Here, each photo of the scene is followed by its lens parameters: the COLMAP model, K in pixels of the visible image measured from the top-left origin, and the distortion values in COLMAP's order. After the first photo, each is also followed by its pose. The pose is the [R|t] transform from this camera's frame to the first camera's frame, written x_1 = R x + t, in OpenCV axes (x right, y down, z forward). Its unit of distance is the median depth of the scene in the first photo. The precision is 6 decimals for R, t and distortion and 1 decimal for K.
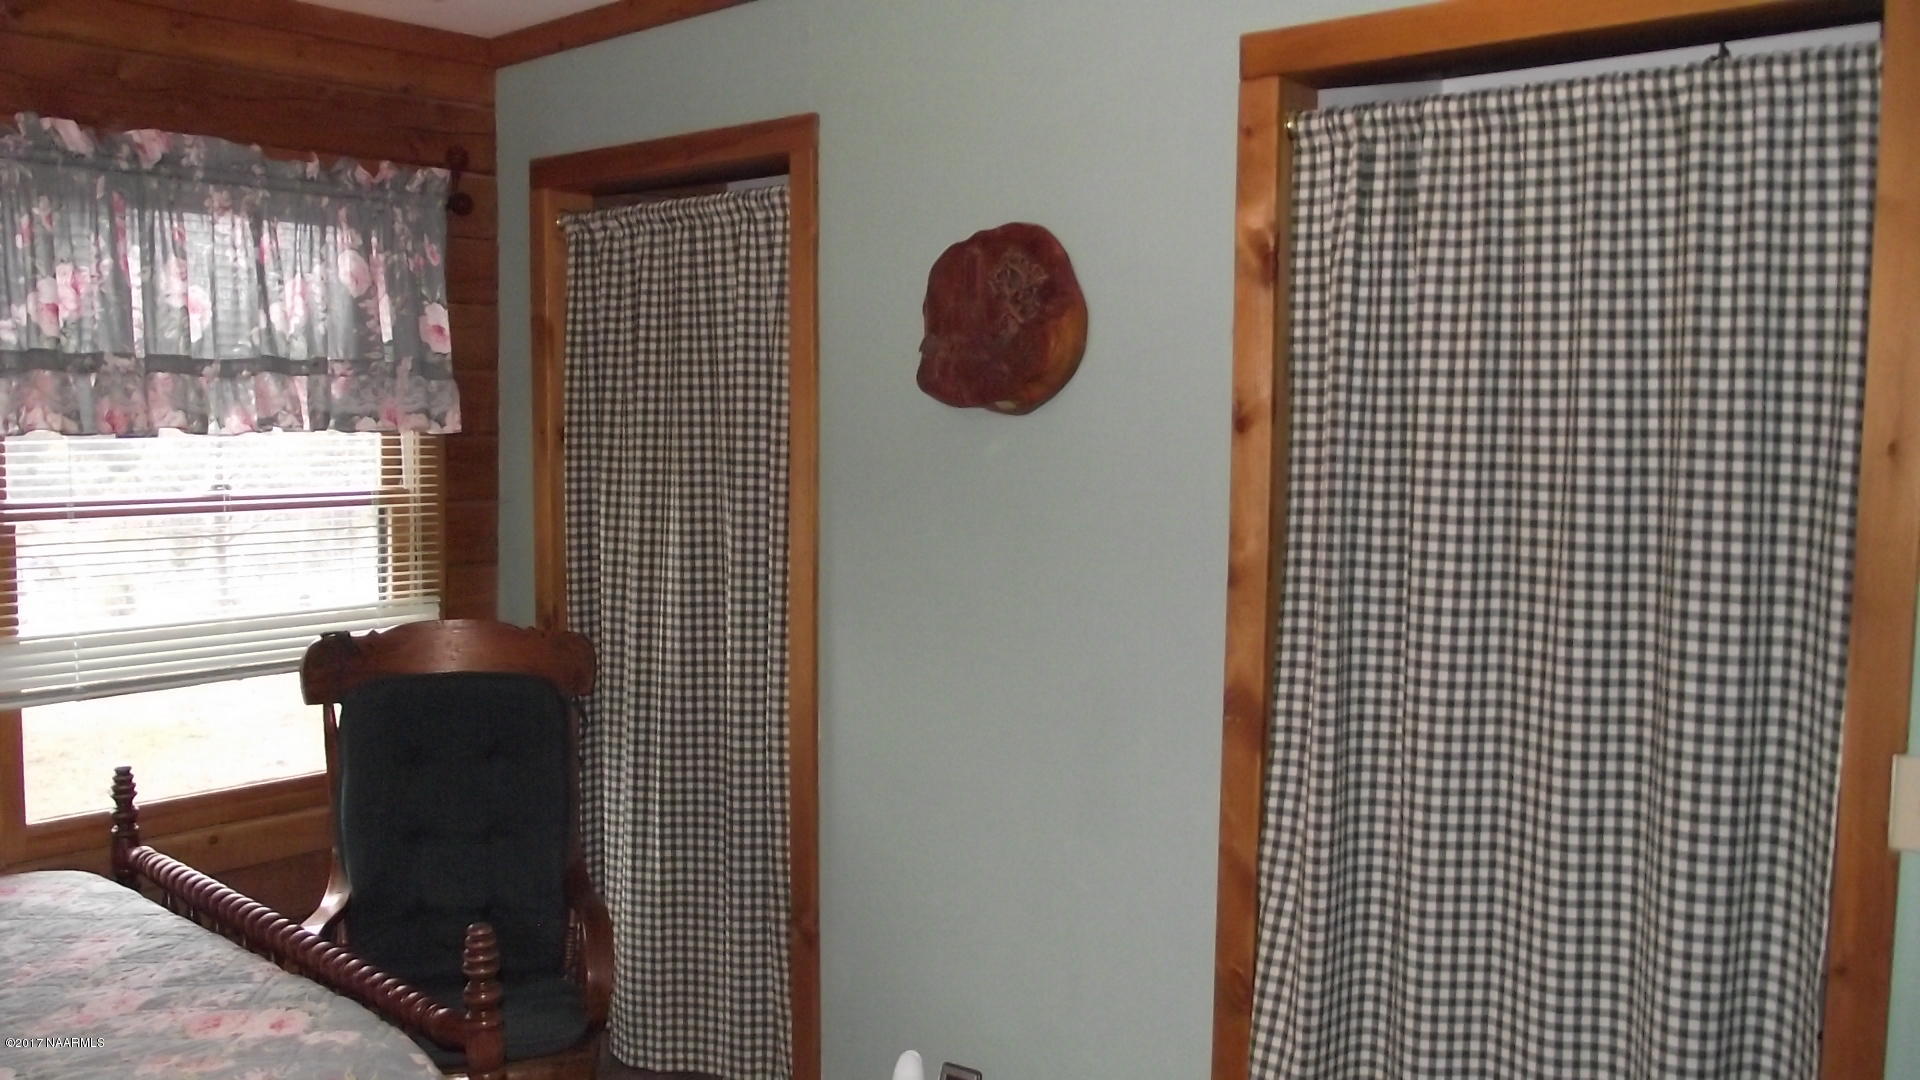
lens RADIAL K [[1527.4, 0, 971.7], [0, 1527.4, 529.2], [0, 0, 1]] dist [-0.052804, 0.005631]
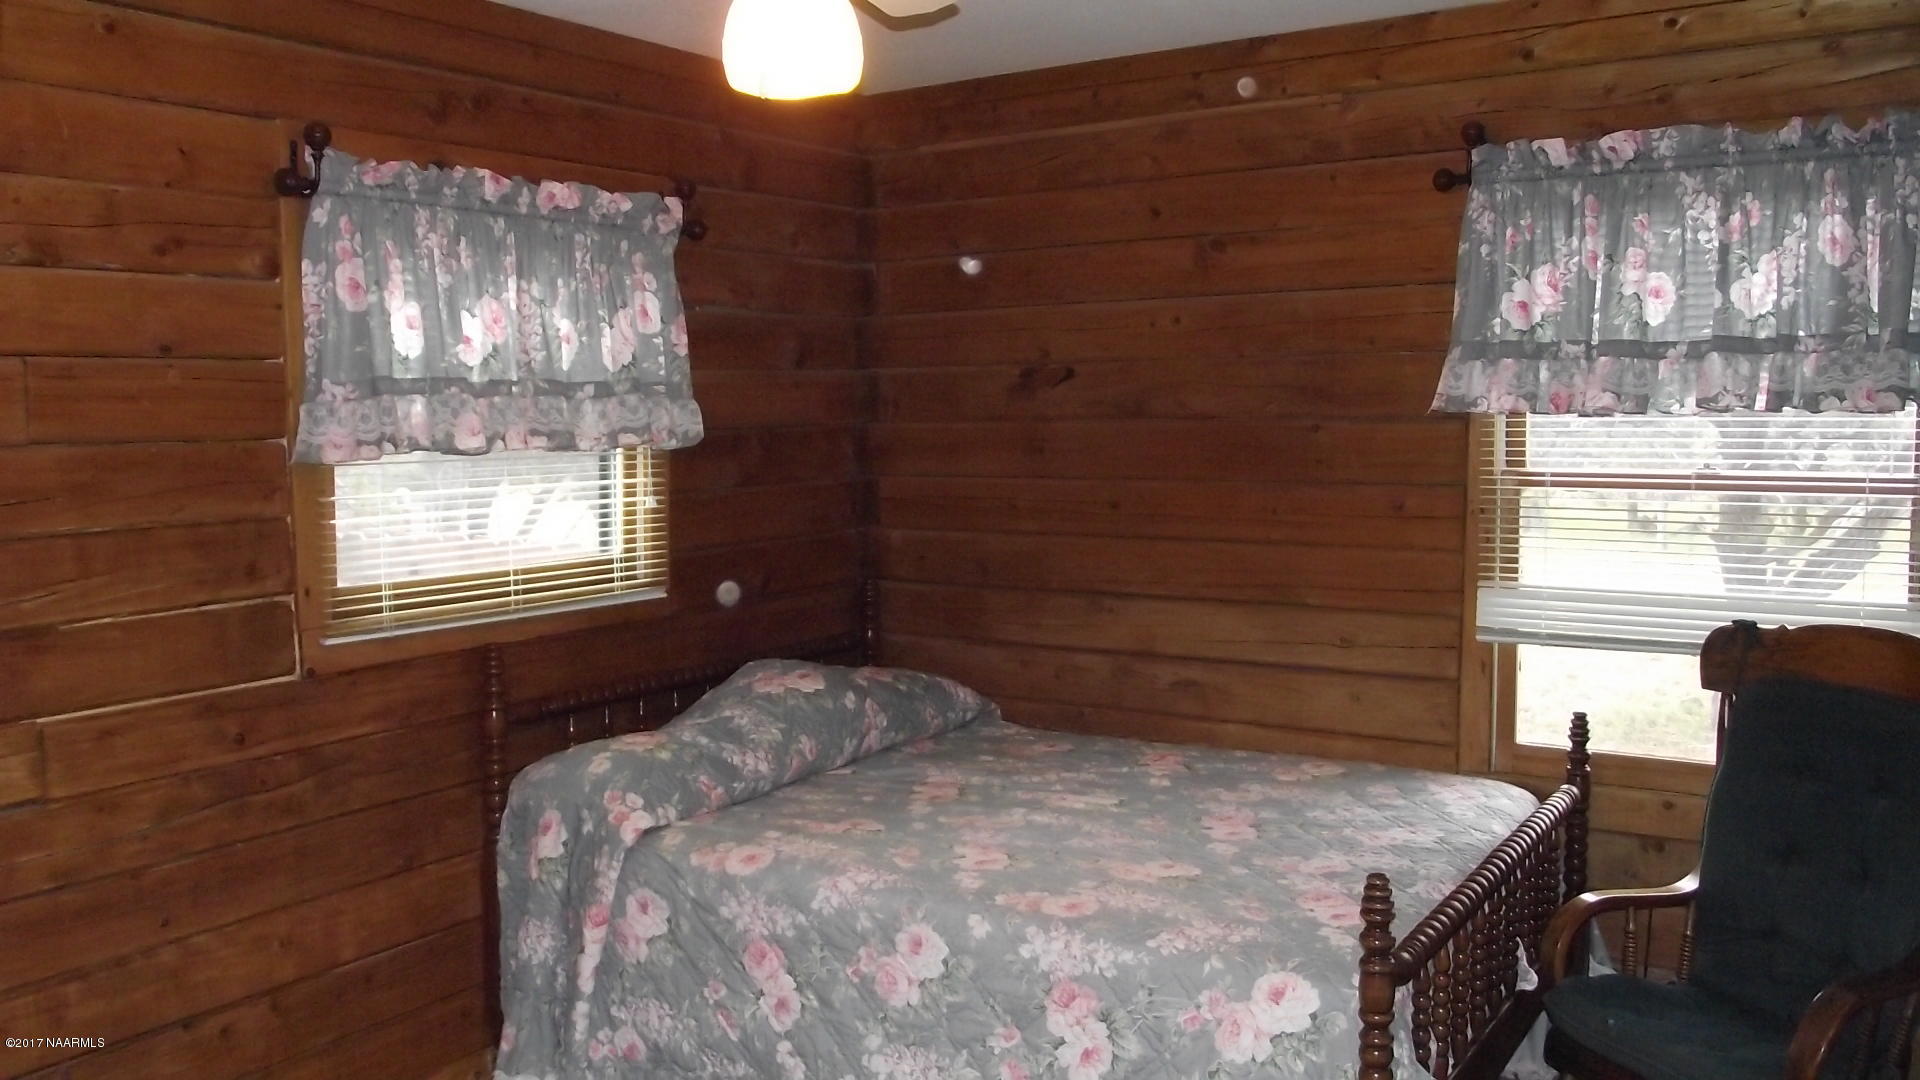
lens RADIAL K [[1527.4, 0, 971.7], [0, 1527.4, 529.2], [0, 0, 1]] dist [-0.052804, 0.005631]
pose [[0.135163, 0.075389, -0.987951, 0.474045], [-0.065456, 0.995602, 0.067017, -0.022775], [0.988659, 0.055609, 0.139504, 0.391255]]
